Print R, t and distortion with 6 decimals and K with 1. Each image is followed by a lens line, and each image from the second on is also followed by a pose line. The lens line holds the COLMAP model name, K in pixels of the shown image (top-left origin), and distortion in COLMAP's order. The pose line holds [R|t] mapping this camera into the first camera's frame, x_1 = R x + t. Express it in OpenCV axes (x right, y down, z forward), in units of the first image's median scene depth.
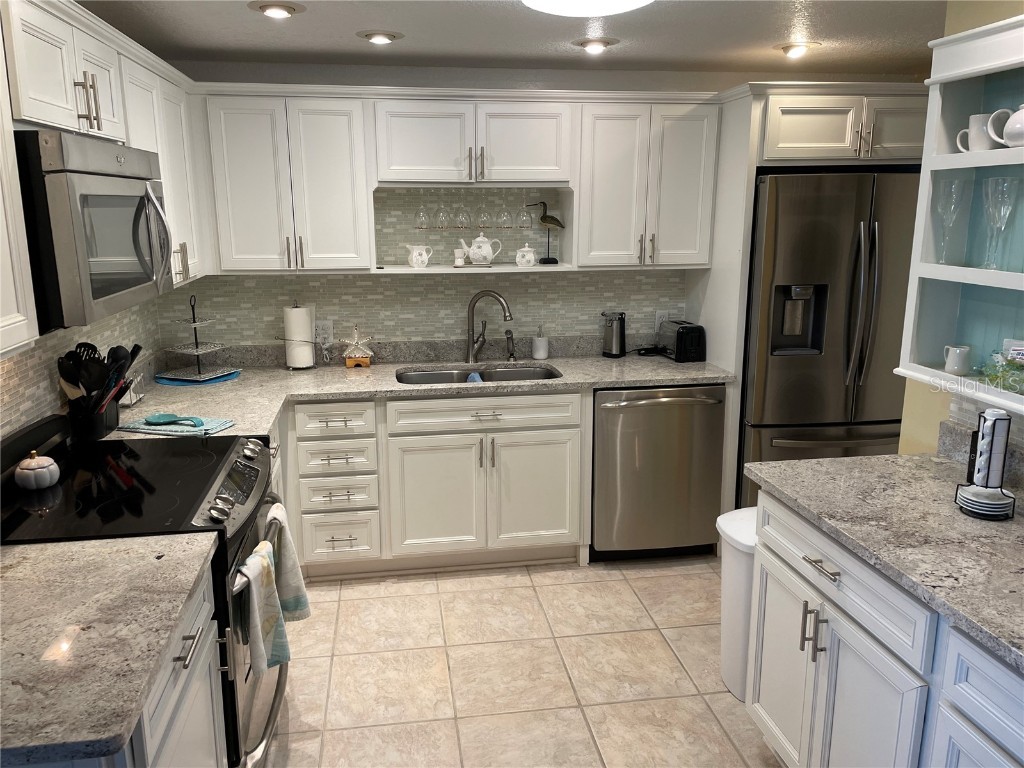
lens RADIAL K [[770.9, 0, 501.7], [0, 770.9, 382.7], [0, 0, 1]] dist [0.099724, -0.128706]
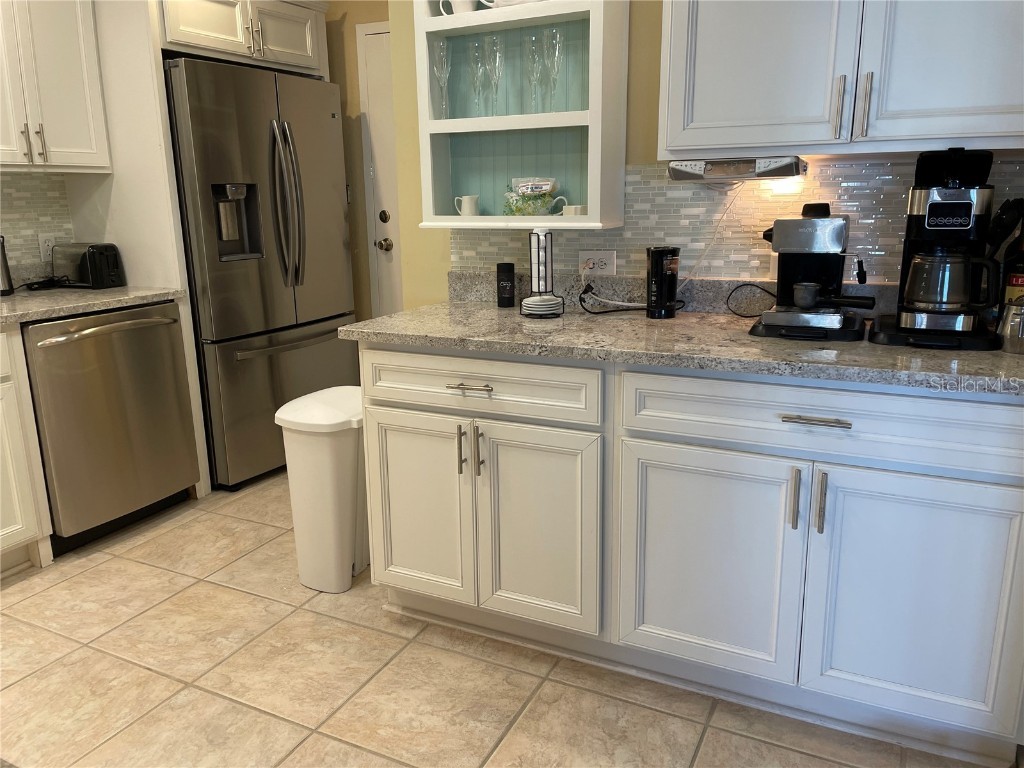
lens RADIAL K [[770.9, 0, 506.7], [0, 770.9, 375.1], [0, 0, 1]] dist [0.099724, -0.128706]
pose [[0.578781, -0.190469, 0.792927, -0.213951], [0.190590, 0.977007, 0.095570, 0.071430], [-0.792898, 0.095810, 0.601775, 0.180808]]
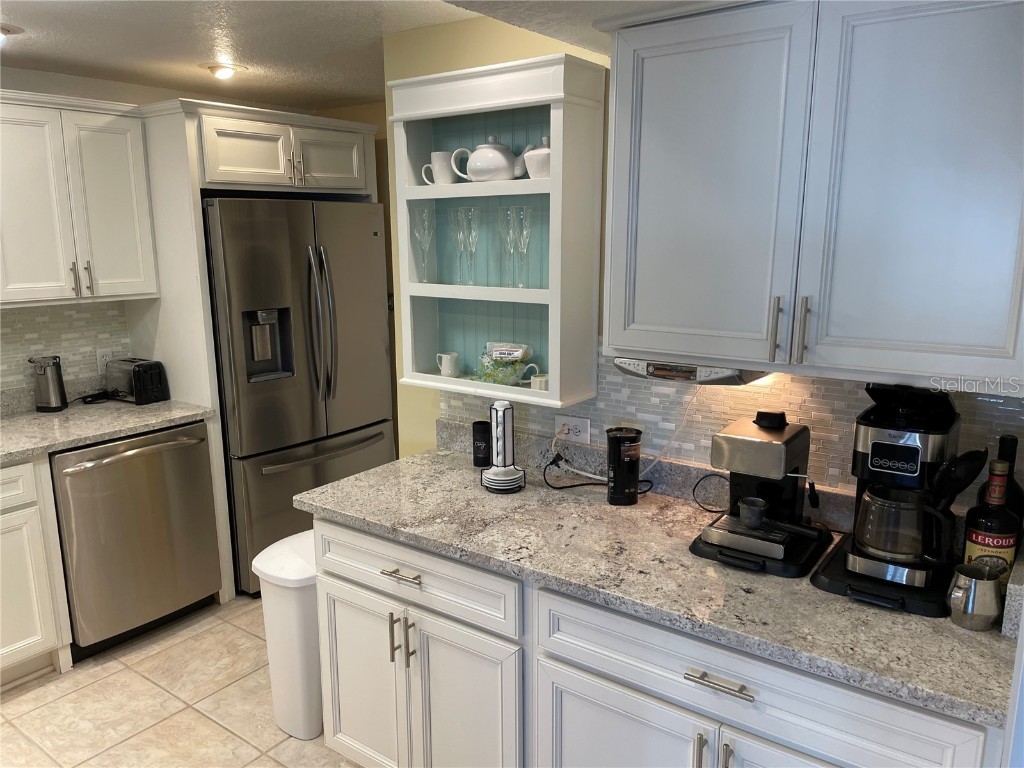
lens RADIAL K [[770.9, 0, 501.2], [0, 770.9, 391.8], [0, 0, 1]] dist [0.099724, -0.128706]
pose [[0.715421, -0.142858, 0.683933, -0.092874], [0.156426, 0.986775, 0.042488, -0.016015], [-0.680958, 0.076588, 0.728307, 0.075958]]
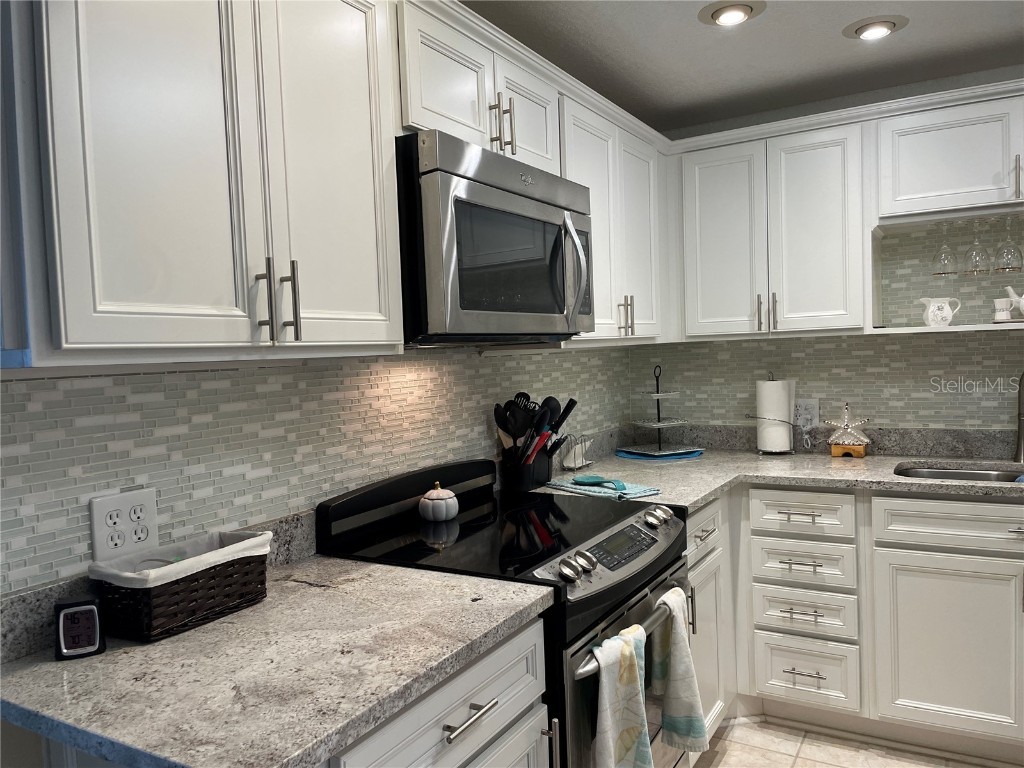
lens RADIAL K [[770.9, 0, 502.0], [0, 770.9, 388.7], [0, 0, 1]] dist [0.099724, -0.128706]
pose [[0.770641, 0.003820, -0.637258, 0.053485], [-0.105813, 0.986868, -0.122045, 0.048948], [0.628423, 0.161483, 0.760925, 0.174929]]
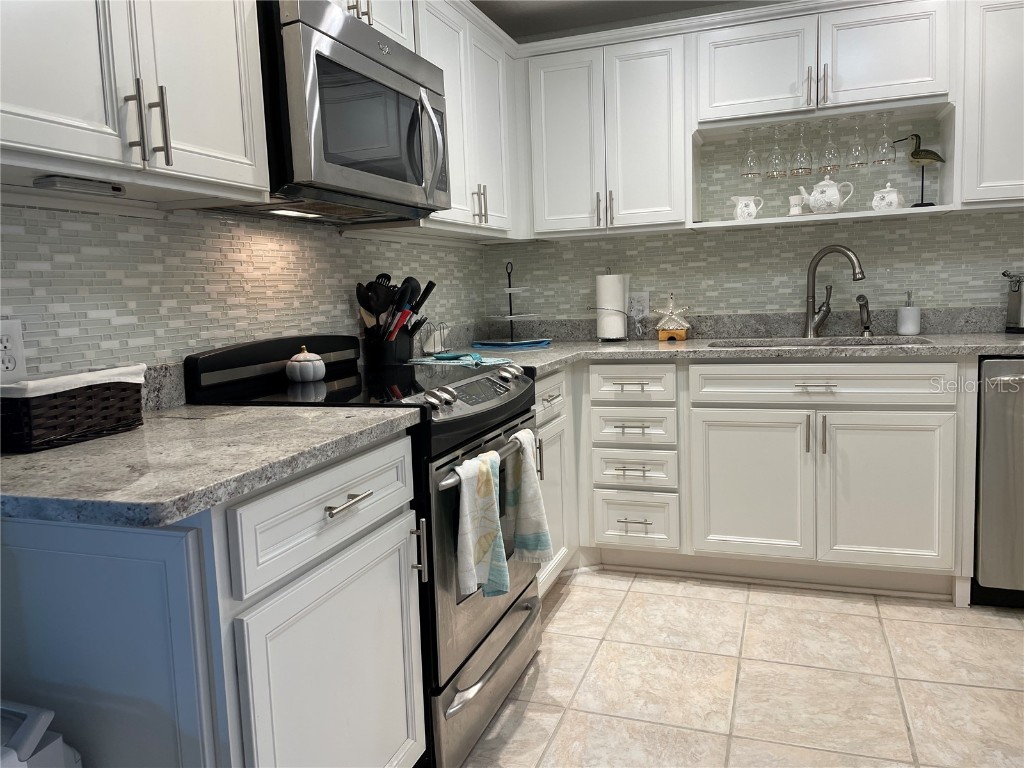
lens RADIAL K [[770.9, 0, 511.1], [0, 770.9, 378.1], [0, 0, 1]] dist [0.099724, -0.128706]
pose [[0.881539, 0.021722, -0.471610, 0.079115], [-0.068807, 0.994186, -0.082825, 0.118107], [0.467069, 0.105464, 0.877909, 0.139550]]
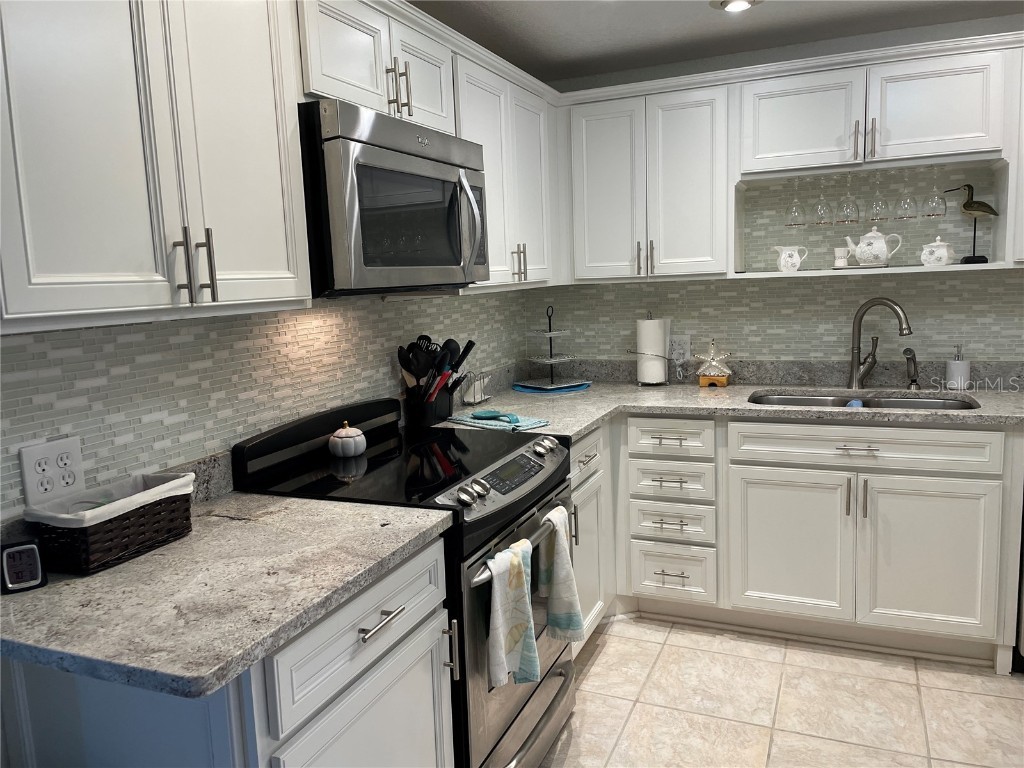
lens RADIAL K [[770.9, 0, 513.0], [0, 770.9, 380.3], [0, 0, 1]] dist [0.099724, -0.128706]
pose [[0.851000, 0.041187, -0.523548, 0.092155], [-0.080749, 0.995327, -0.052953, 0.041469], [0.518921, 0.087339, 0.850349, 0.127608]]
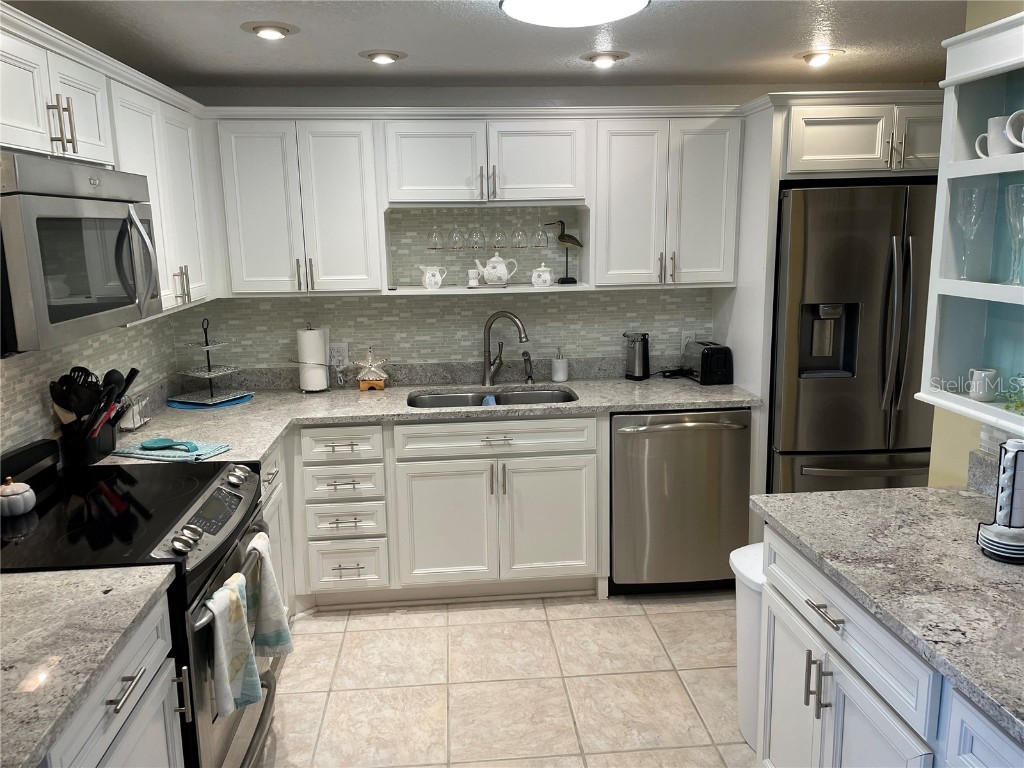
lens RADIAL K [[770.9, 0, 509.4], [0, 770.9, 376.6], [0, 0, 1]] dist [0.099724, -0.128706]
pose [[0.997772, -0.000913, -0.066704, 0.057757], [-0.001423, 0.999388, -0.034961, -0.003200], [0.066696, 0.034978, 0.997160, 0.033755]]
